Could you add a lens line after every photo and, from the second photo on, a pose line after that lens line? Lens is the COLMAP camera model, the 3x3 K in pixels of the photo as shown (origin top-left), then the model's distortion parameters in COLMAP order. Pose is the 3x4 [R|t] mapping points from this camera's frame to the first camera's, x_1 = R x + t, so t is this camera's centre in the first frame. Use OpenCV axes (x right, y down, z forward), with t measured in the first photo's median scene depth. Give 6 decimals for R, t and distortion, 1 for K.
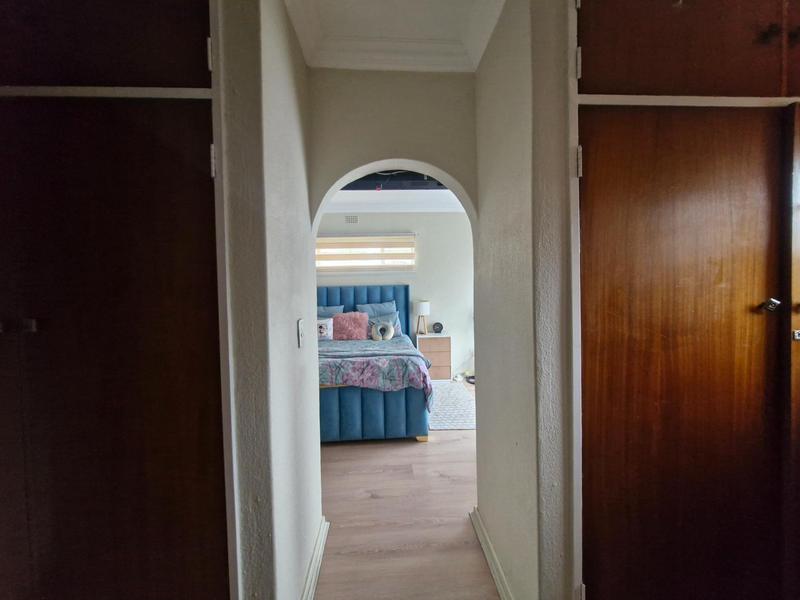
lens RADIAL K [[314.0, 0, 402.8], [0, 314.0, 300.7], [0, 0, 1]] dist [0.000324, 0.000433]
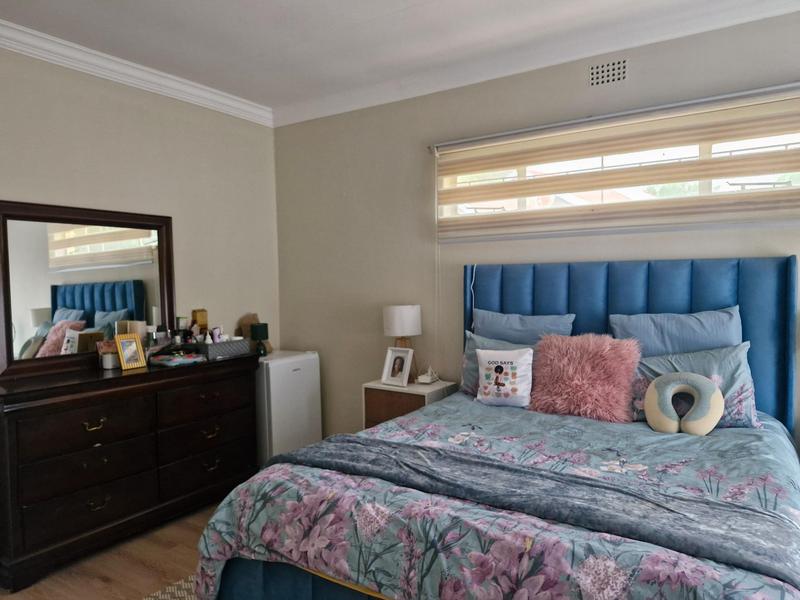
lens RADIAL K [[553.6, 0, 405.4], [0, 553.6, 312.3], [0, 0, 1]] dist [0.070338, -0.067726]
pose [[0.809215, 0.044512, -0.585824, 0.039469], [-0.024384, 0.998811, 0.042210, -0.011770], [0.587006, -0.019872, 0.809338, 0.389533]]
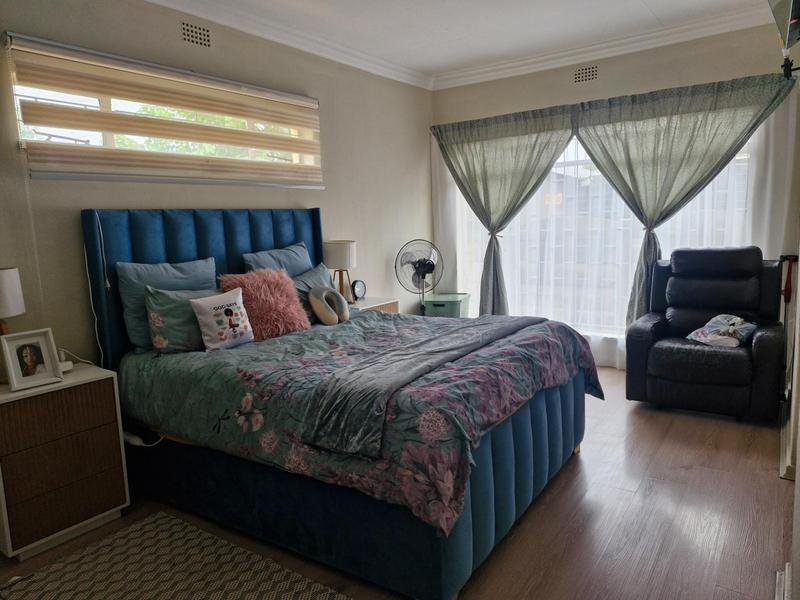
lens RADIAL K [[553.6, 0, 408.0], [0, 553.6, 293.5], [0, 0, 1]] dist [0.070338, -0.067726]
pose [[0.612884, -0.112299, 0.782152, -0.660842], [0.061225, 0.993623, 0.094686, 0.009468], [-0.787797, -0.010144, 0.615851, 0.408120]]
